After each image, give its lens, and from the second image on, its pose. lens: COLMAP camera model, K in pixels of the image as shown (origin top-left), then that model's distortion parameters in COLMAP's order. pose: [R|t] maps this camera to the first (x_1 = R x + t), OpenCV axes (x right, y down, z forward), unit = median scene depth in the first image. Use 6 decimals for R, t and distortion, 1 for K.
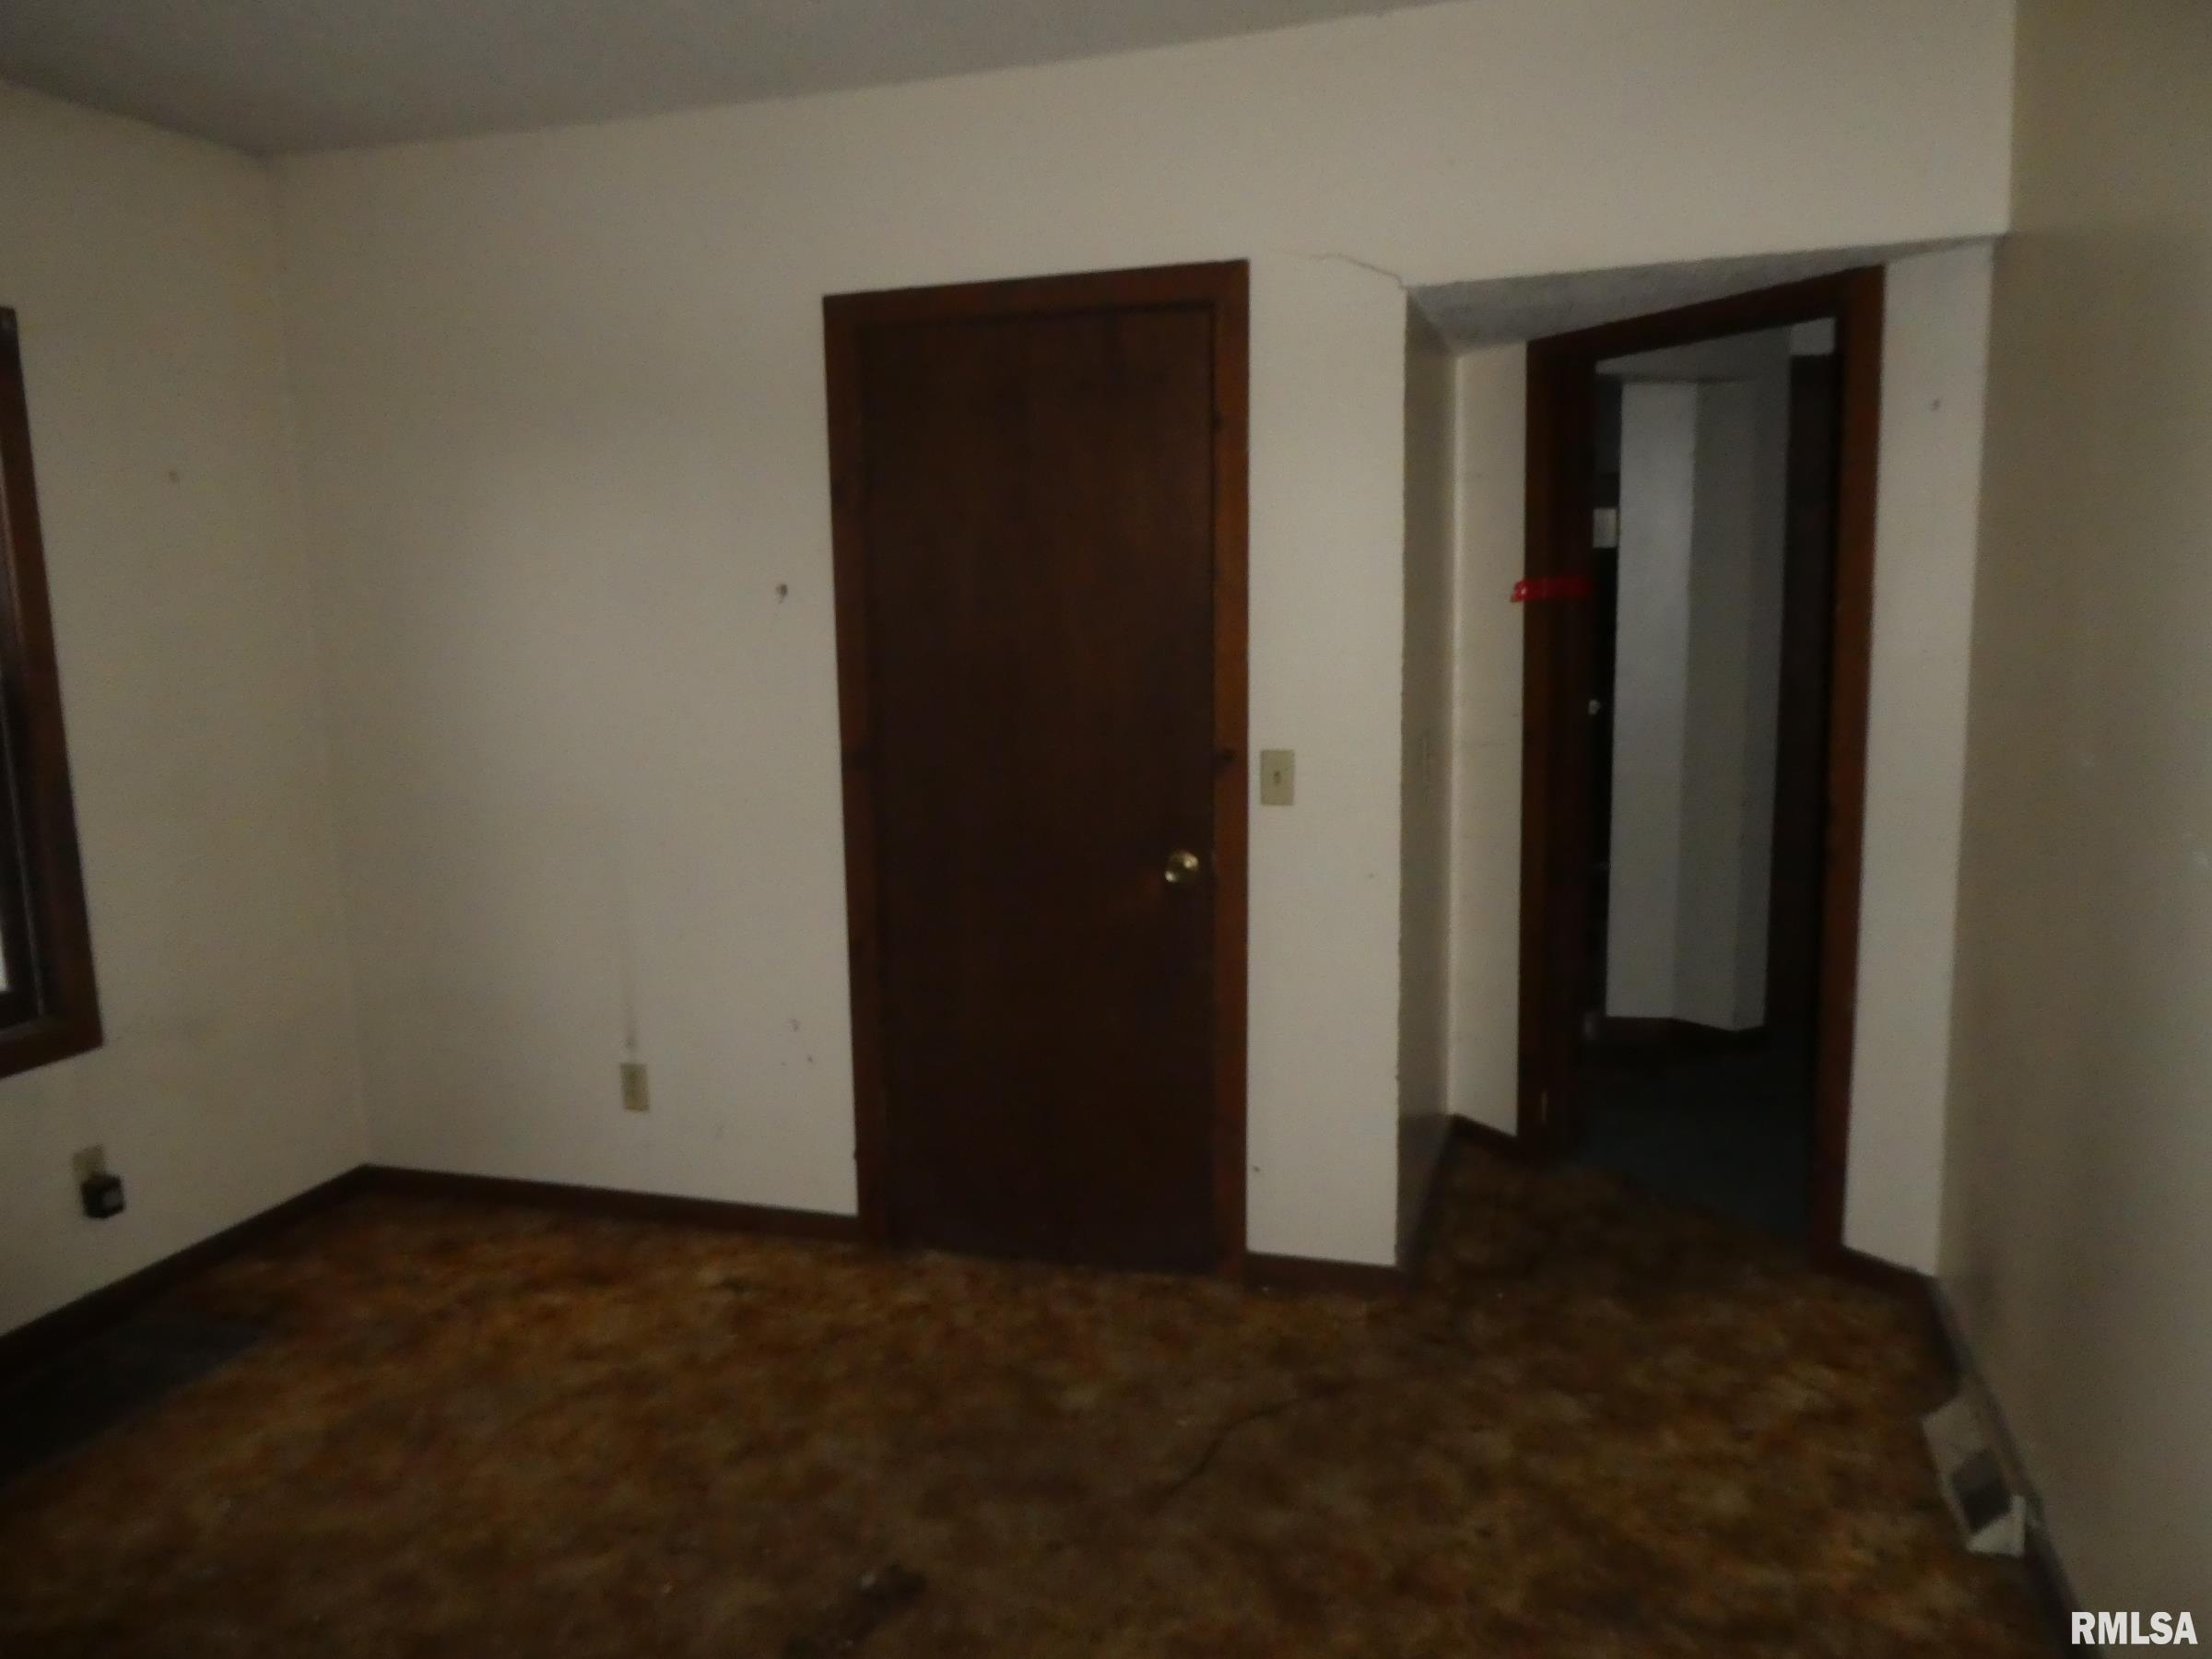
lens RADIAL K [[1598.0, 0, 1105.0], [0, 1598.0, 804.9], [0, 0, 1]] dist [-0.011942, 0.009519]
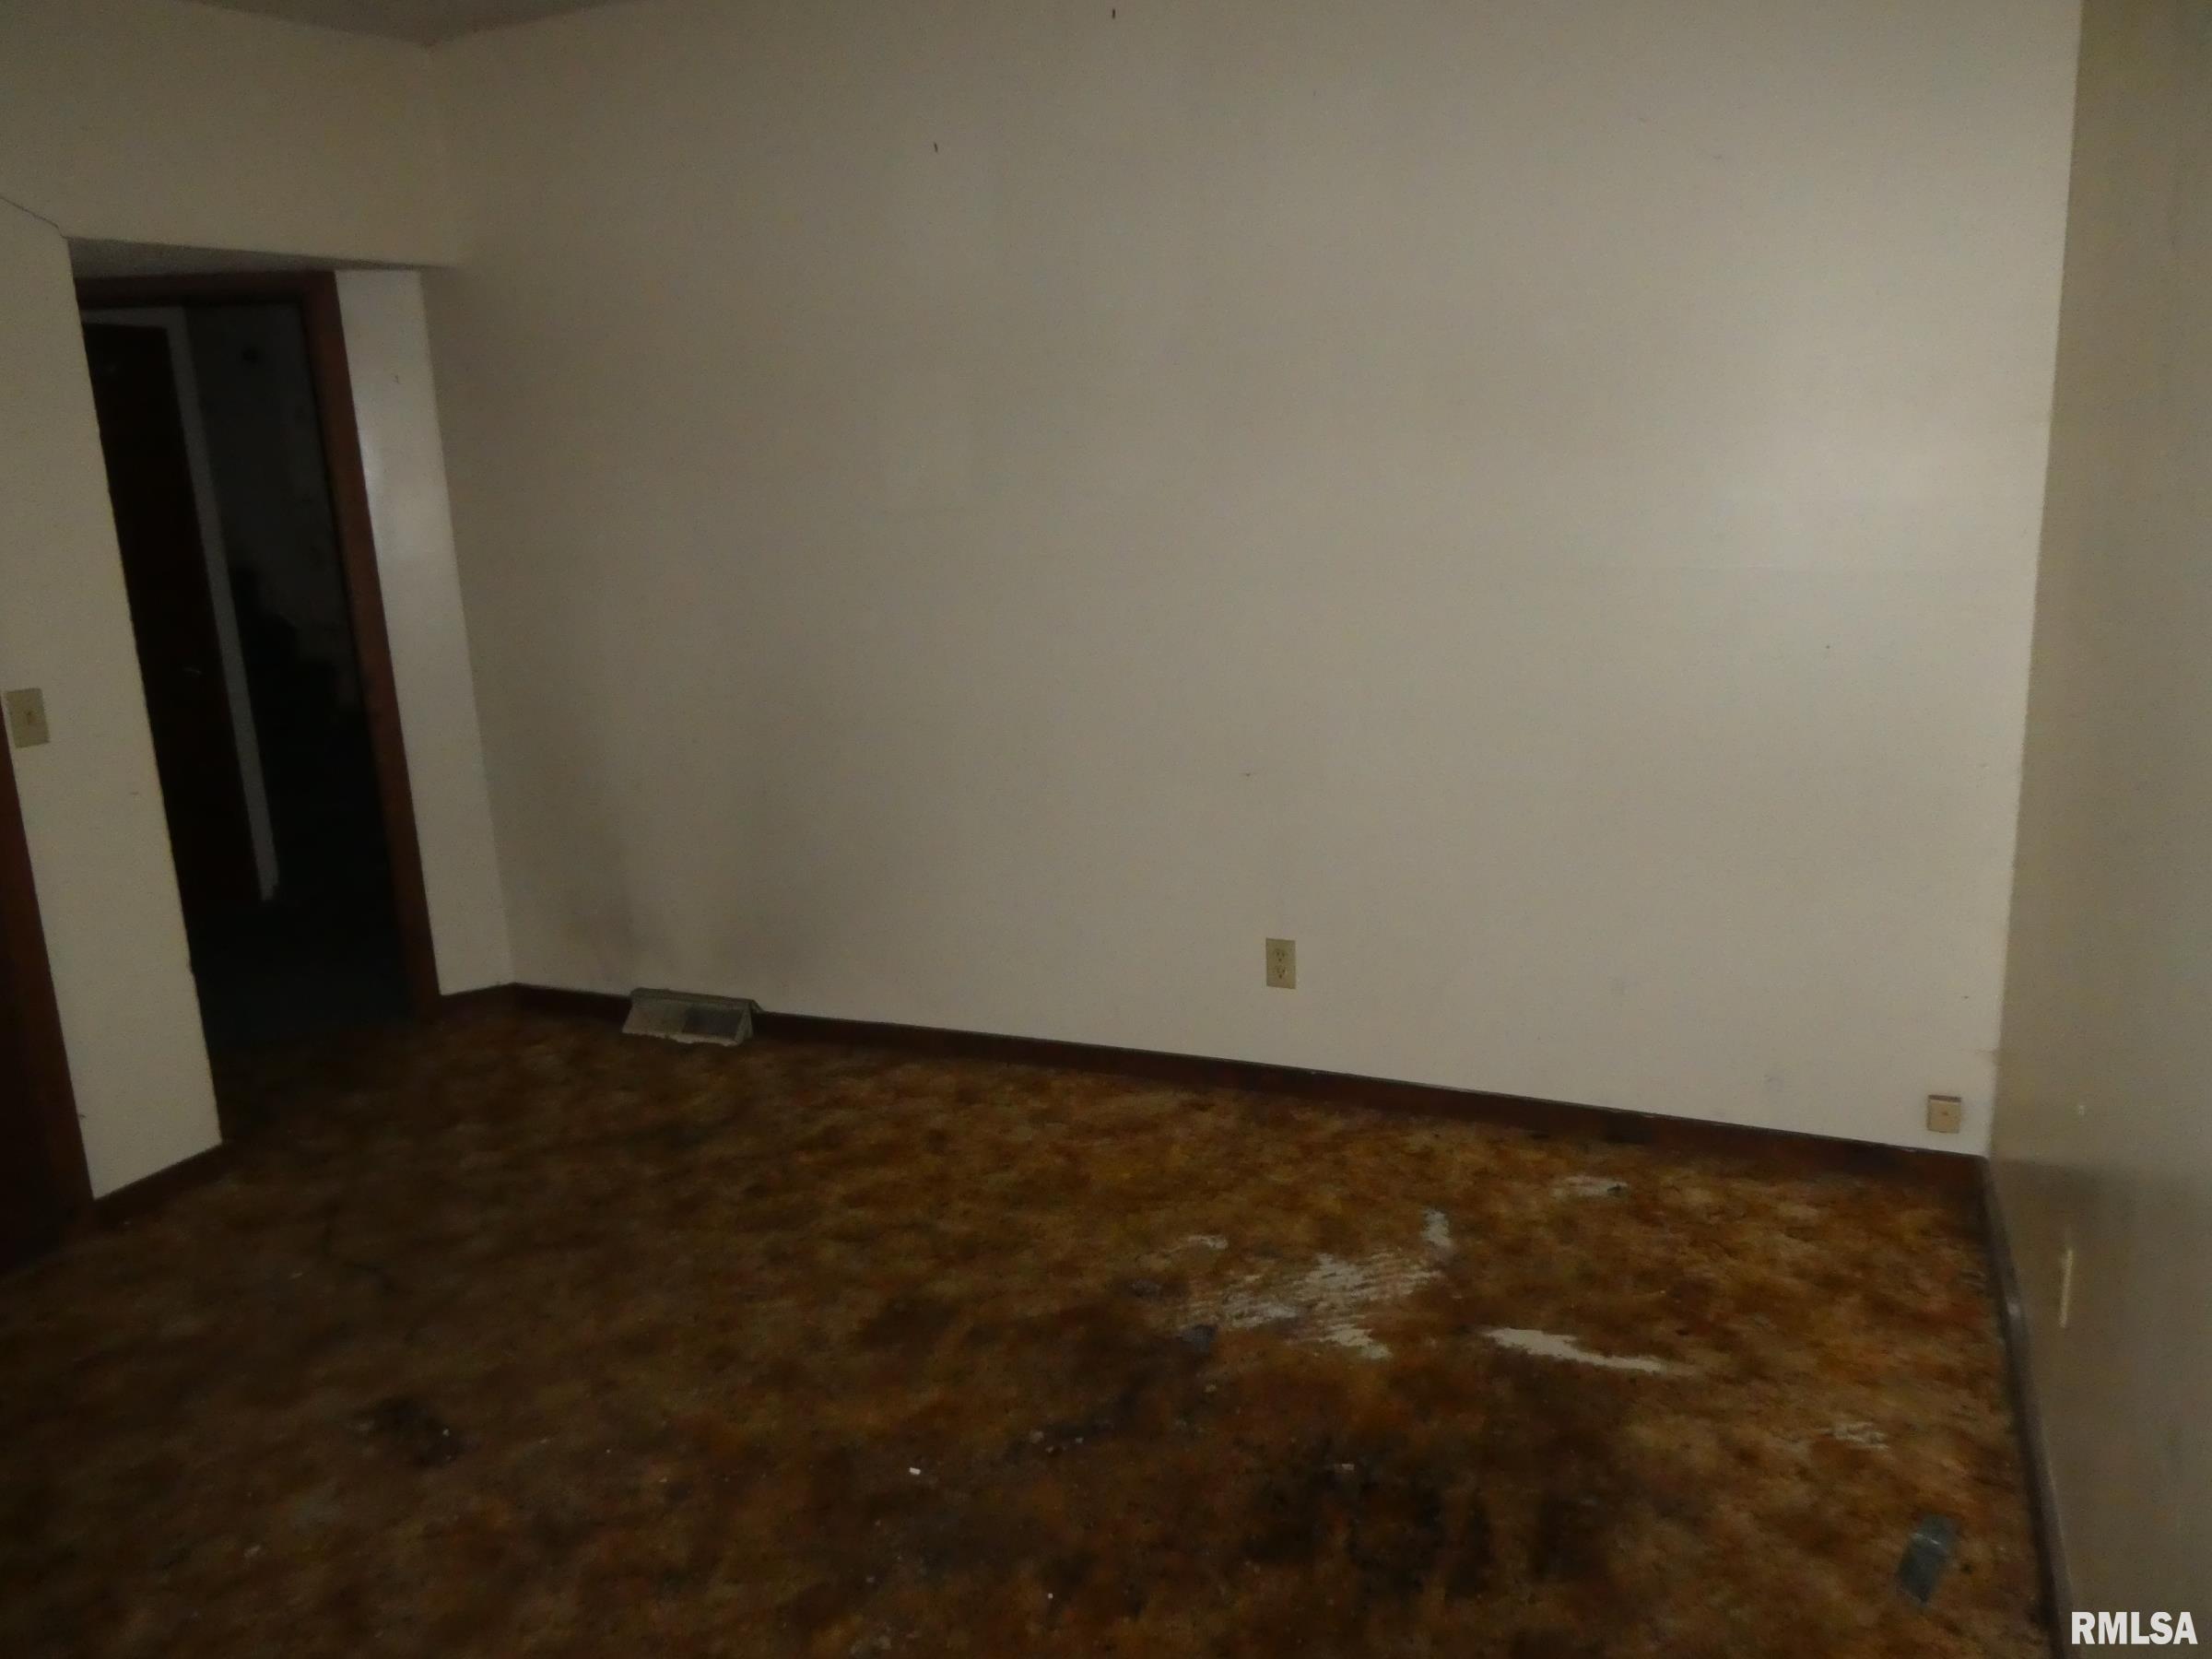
lens RADIAL K [[1598.0, 0, 1105.0], [0, 1598.0, 804.9], [0, 0, 1]] dist [-0.011942, 0.009519]
pose [[0.137434, -0.198466, 0.970424, -0.819526], [0.187090, 0.967287, 0.171329, -0.009990], [-0.972681, 0.158010, 0.170070, 0.205357]]
